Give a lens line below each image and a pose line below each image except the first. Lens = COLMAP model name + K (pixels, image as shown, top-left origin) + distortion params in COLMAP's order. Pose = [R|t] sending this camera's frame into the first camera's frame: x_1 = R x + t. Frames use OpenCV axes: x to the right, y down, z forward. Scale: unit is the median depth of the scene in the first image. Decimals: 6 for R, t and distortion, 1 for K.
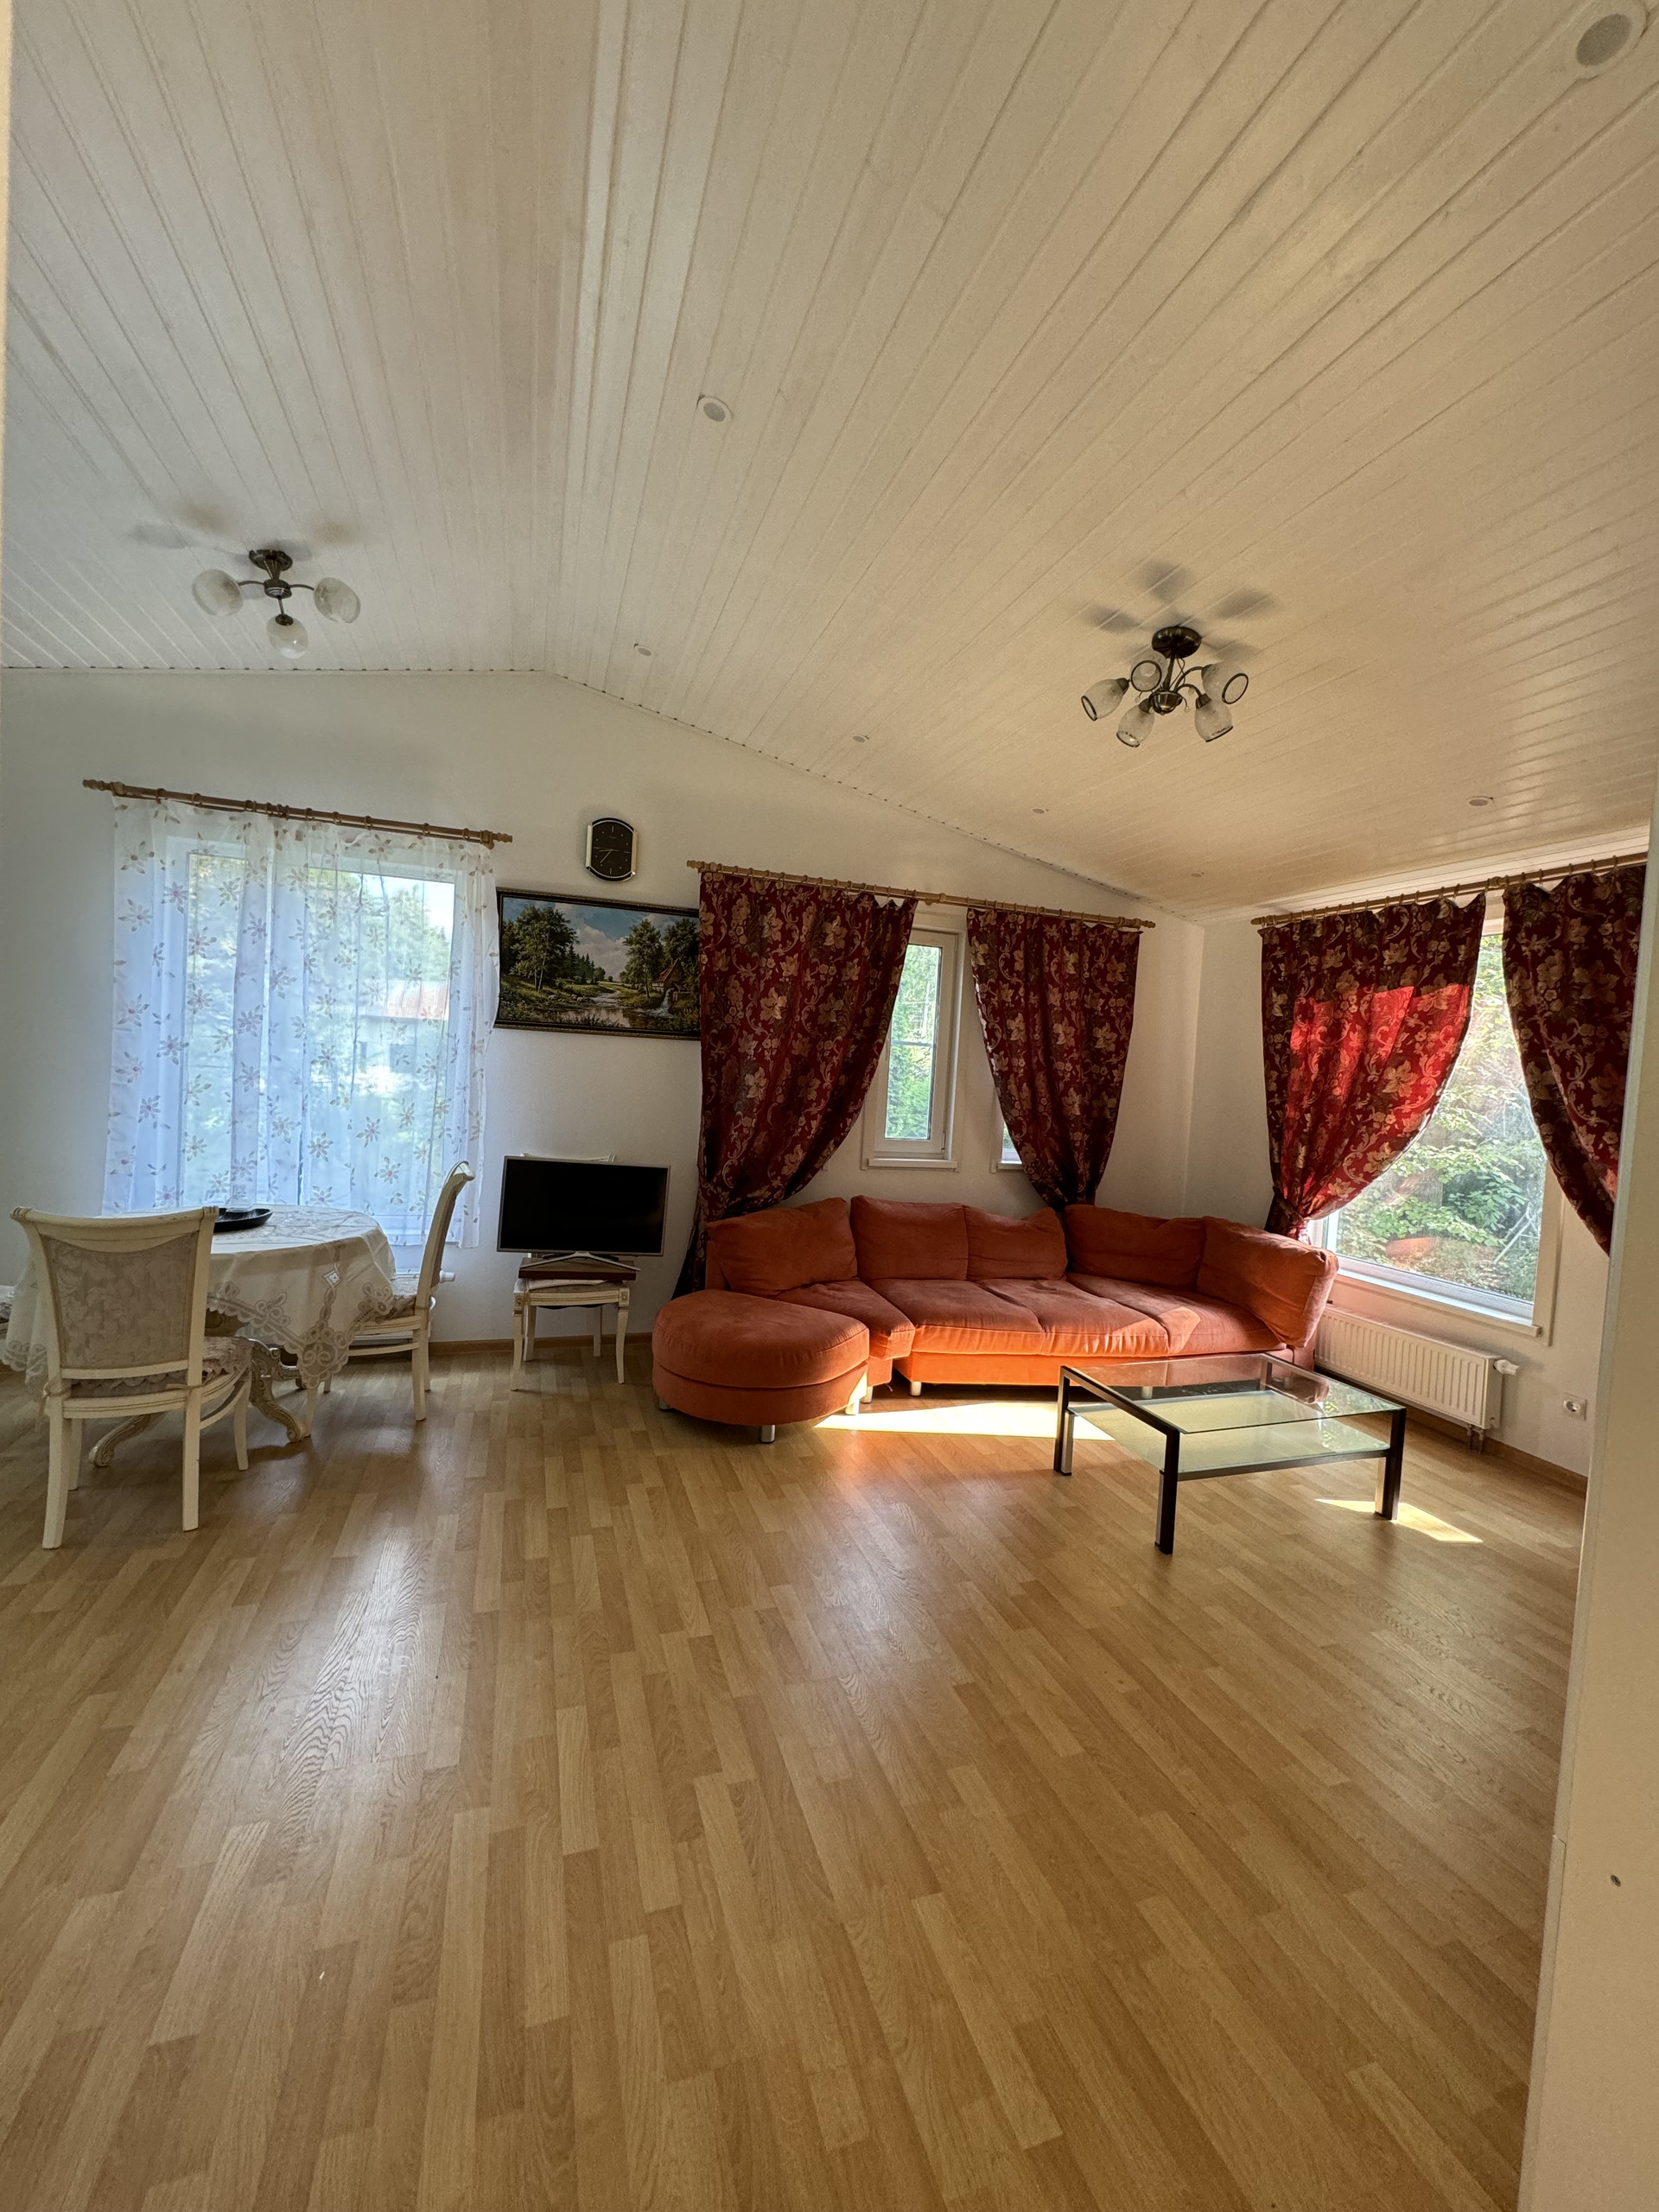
lens RADIAL K [[879.9, 0, 829.5], [0, 879.9, 1106.0], [0, 0, 1]] dist [-0.000327, 0.000415]
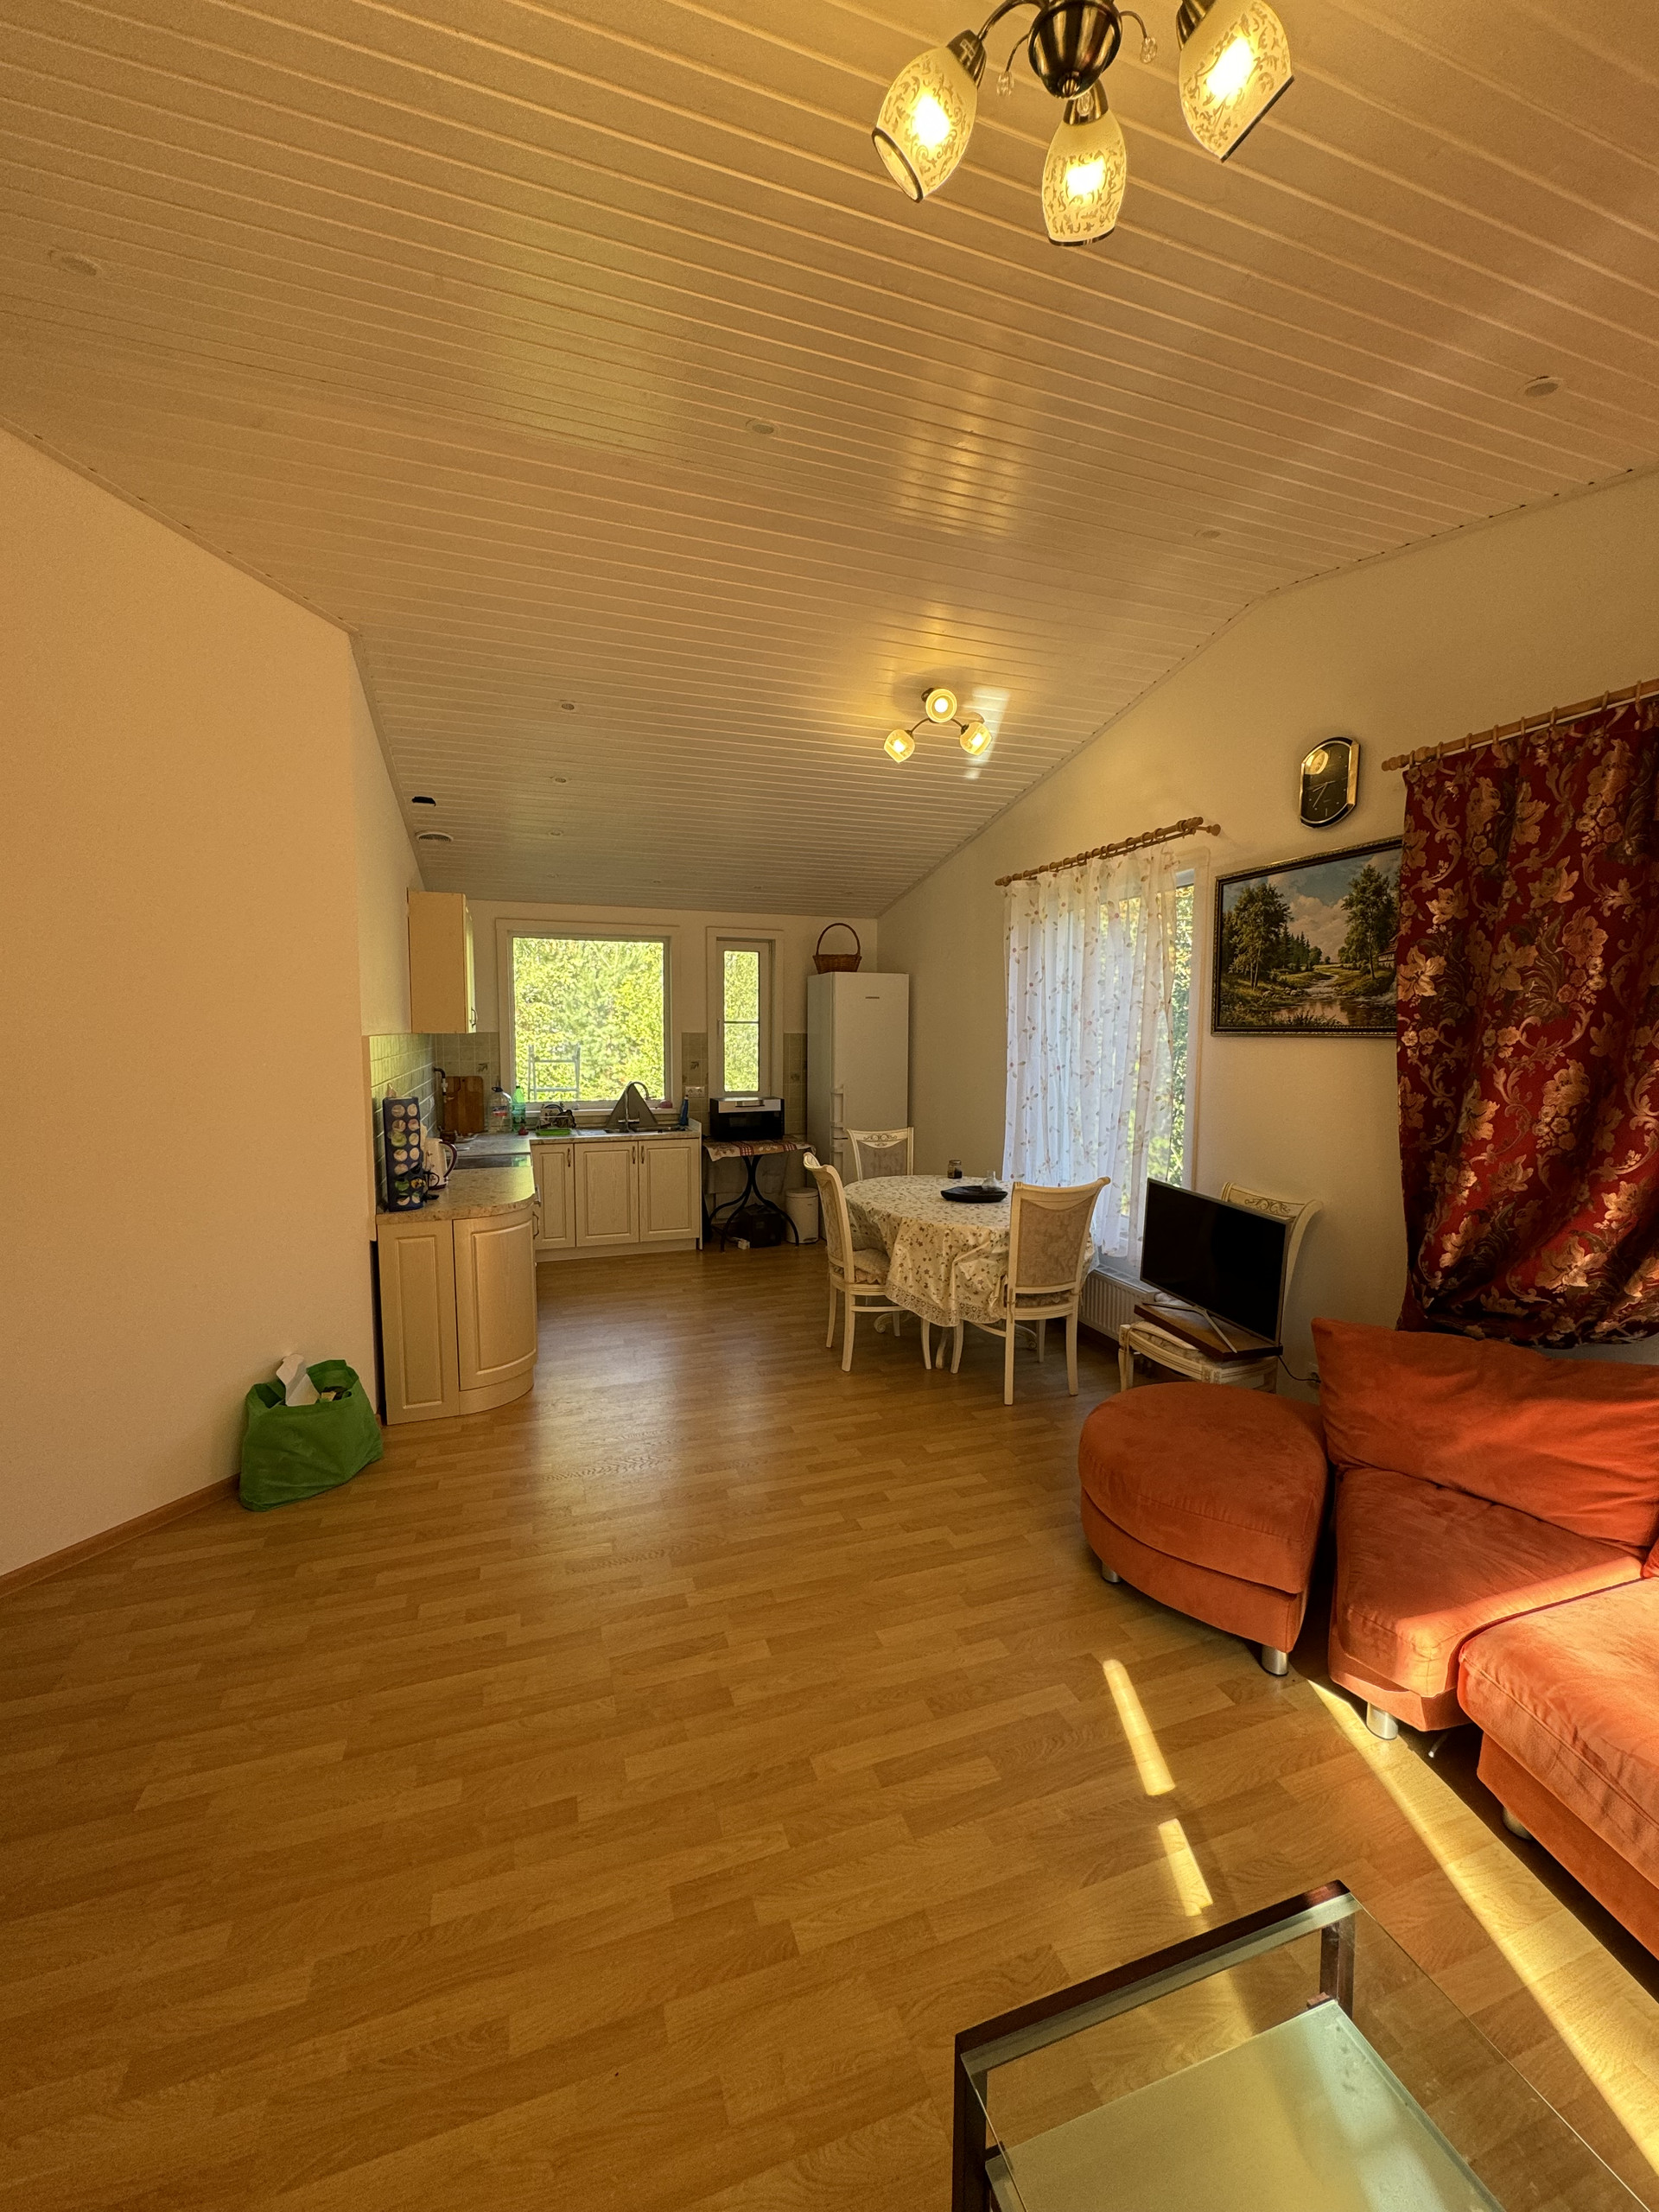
lens RADIAL K [[879.9, 0, 829.5], [0, 879.9, 1106.0], [0, 0, 1]] dist [-0.000327, 0.000415]
pose [[0.010417, 0.027297, -0.999573, 0.487902], [-0.049647, 0.998409, 0.026747, -0.023455], [0.998713, 0.049347, 0.011756, 0.598008]]
